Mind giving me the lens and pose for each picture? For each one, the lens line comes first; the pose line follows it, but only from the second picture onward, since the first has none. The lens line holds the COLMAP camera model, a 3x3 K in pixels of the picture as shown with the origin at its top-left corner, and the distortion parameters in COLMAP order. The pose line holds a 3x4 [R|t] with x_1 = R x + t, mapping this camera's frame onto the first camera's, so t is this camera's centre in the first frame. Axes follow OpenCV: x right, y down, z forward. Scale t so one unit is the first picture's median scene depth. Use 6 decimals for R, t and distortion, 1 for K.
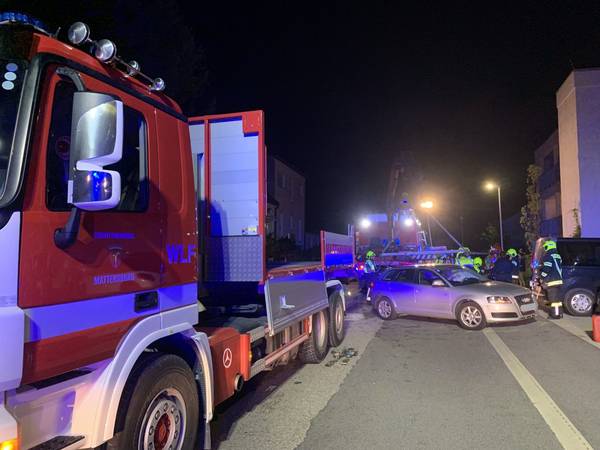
lens RADIAL K [[447.4, 0, 300.0], [0, 447.4, 225.0], [0, 0, 1]] dist [-0.000145, -0.000114]
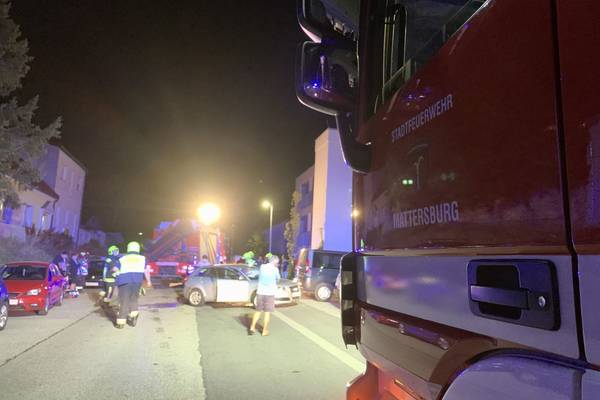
lens RADIAL K [[443.7, 0, 301.6], [0, 443.7, 184.3], [0, 0, 1]] dist [0.062623, -0.000142]
pose [[0.864944, 0.125583, 0.485901, -0.117198], [-0.079568, 0.990255, -0.114298, -0.007844], [-0.495520, 0.060199, 0.866508, -0.159753]]
